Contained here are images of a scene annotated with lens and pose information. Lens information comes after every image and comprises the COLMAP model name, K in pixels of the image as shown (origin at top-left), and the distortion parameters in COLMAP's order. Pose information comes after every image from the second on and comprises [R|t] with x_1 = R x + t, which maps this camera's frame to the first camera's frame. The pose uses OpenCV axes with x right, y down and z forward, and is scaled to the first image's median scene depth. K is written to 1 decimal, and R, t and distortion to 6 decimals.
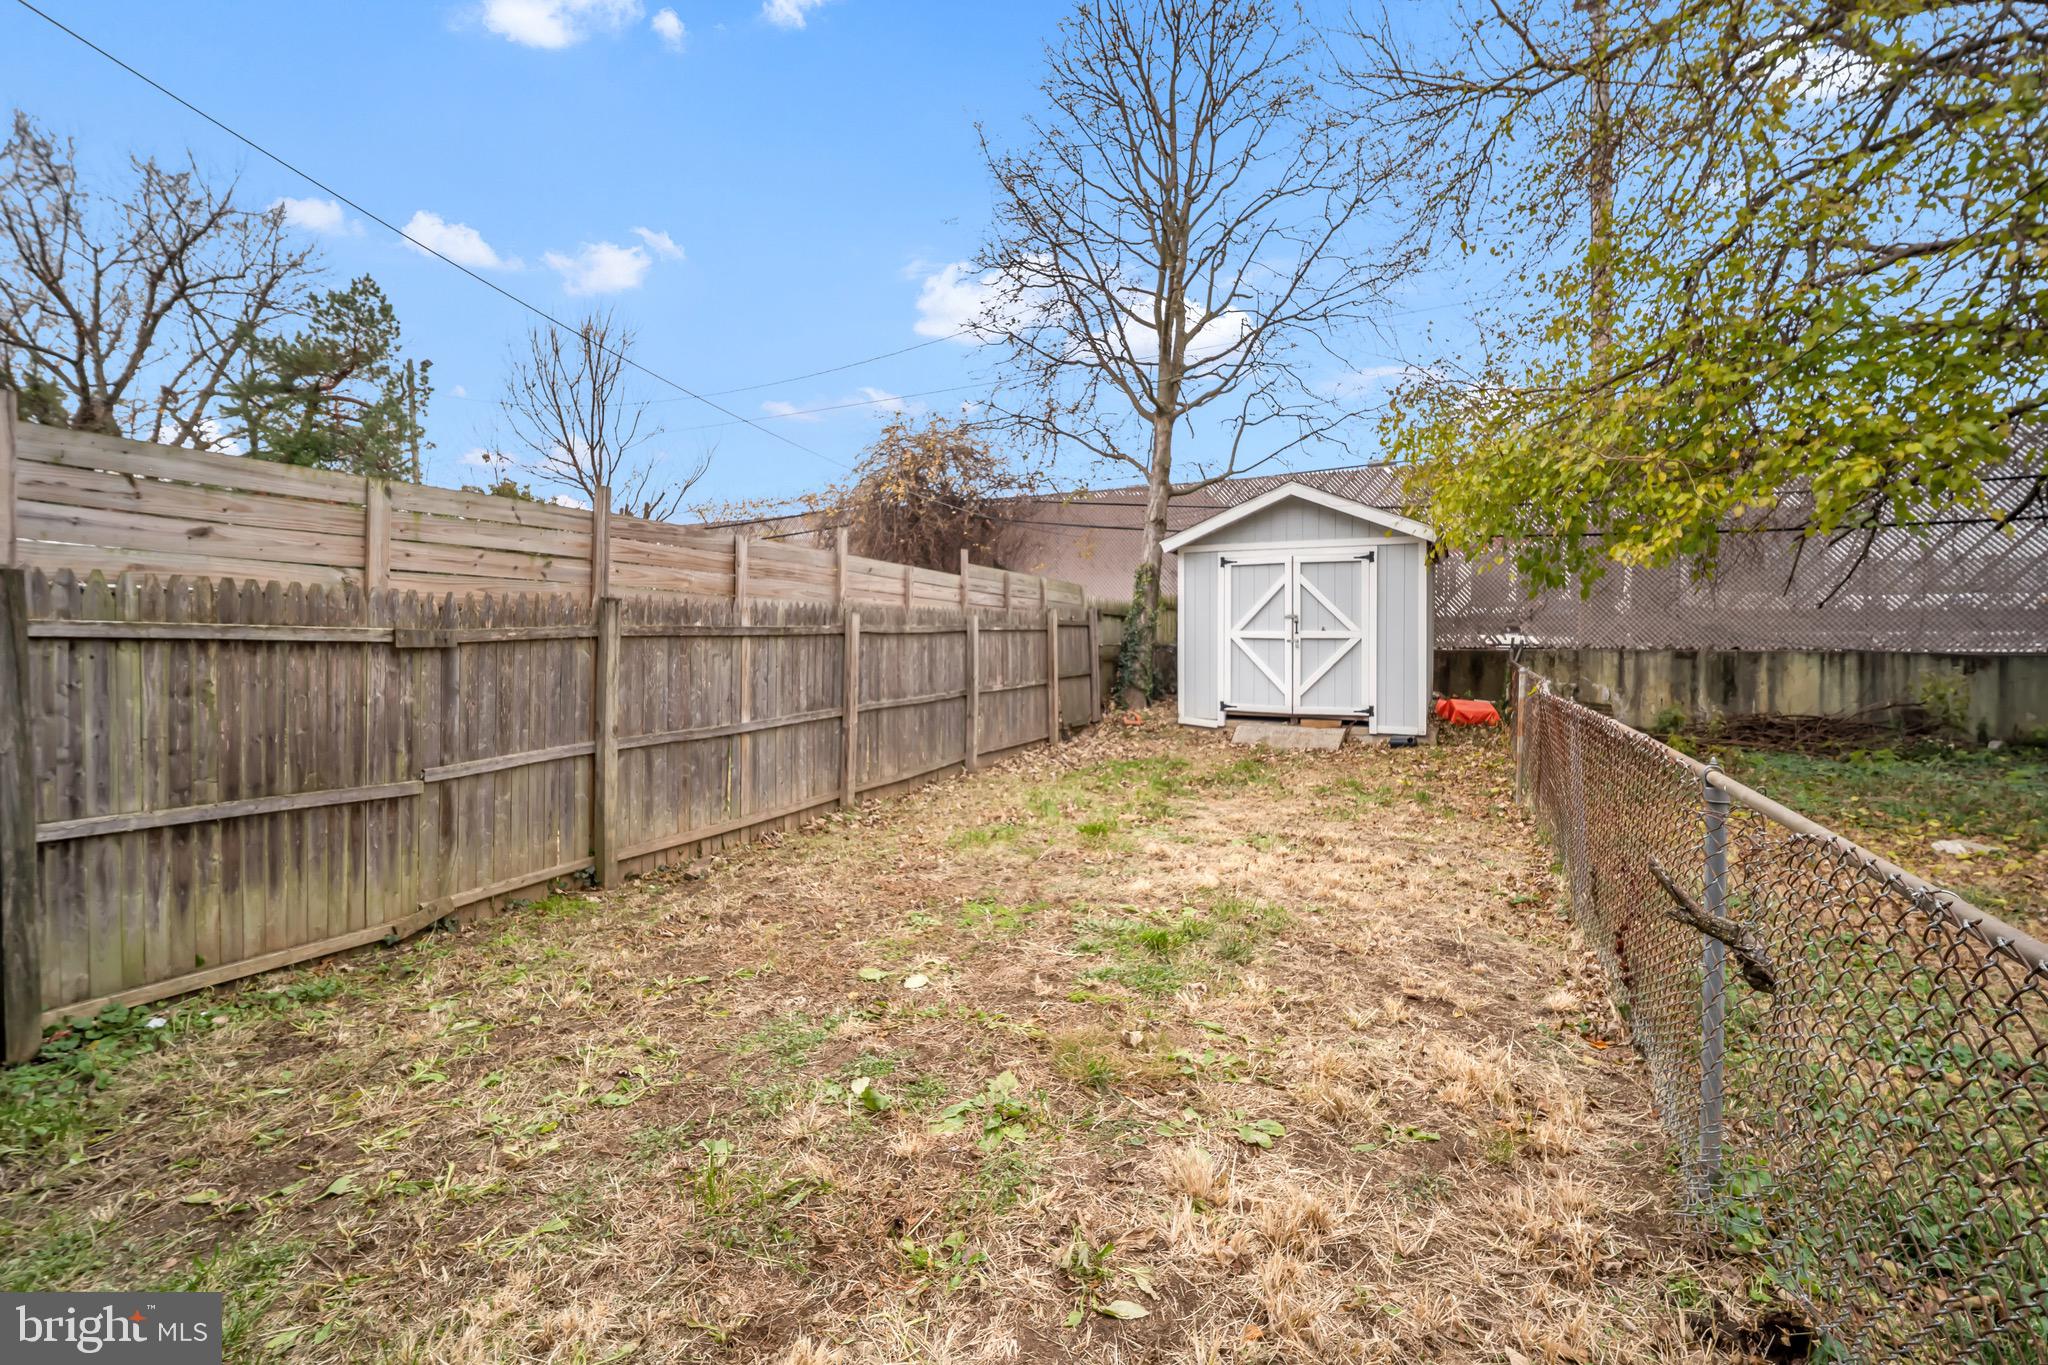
lens RADIAL K [[847.6, 0, 1024.0], [0, 847.6, 682.5], [0, 0, 1]] dist [0.001173, 0.000043]
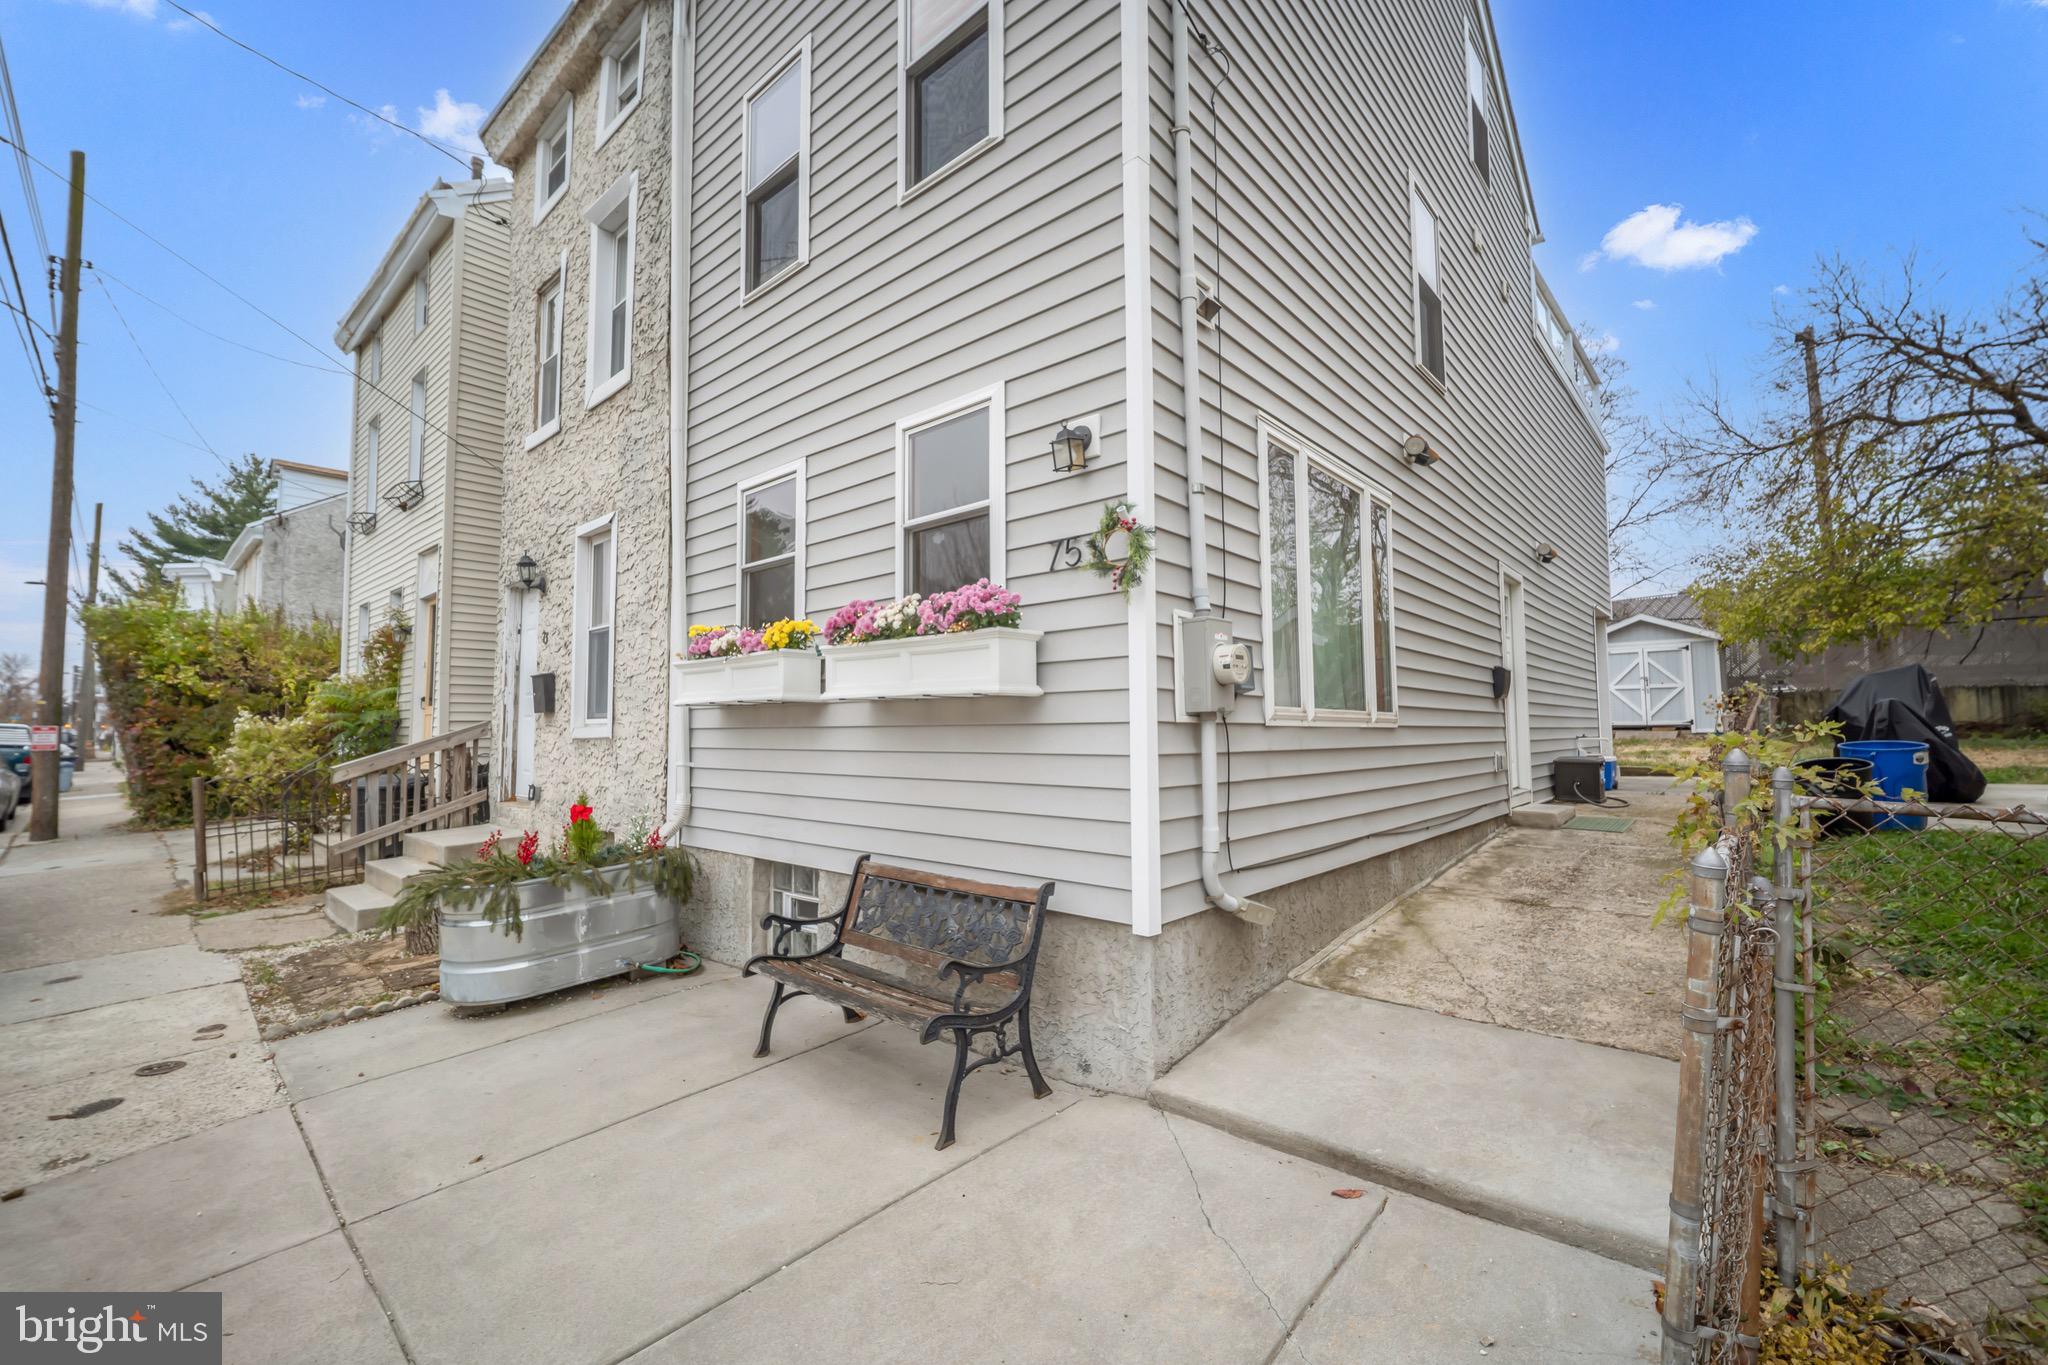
lens RADIAL K [[847.6, 0, 1024.0], [0, 847.6, 682.5], [0, 0, 1]] dist [0.001173, 0.000043]
pose [[0.958125, -0.030776, -0.284691, -0.547272], [0.004755, 0.995781, -0.091642, 0.116561], [0.286310, 0.086451, 0.954229, -1.413345]]
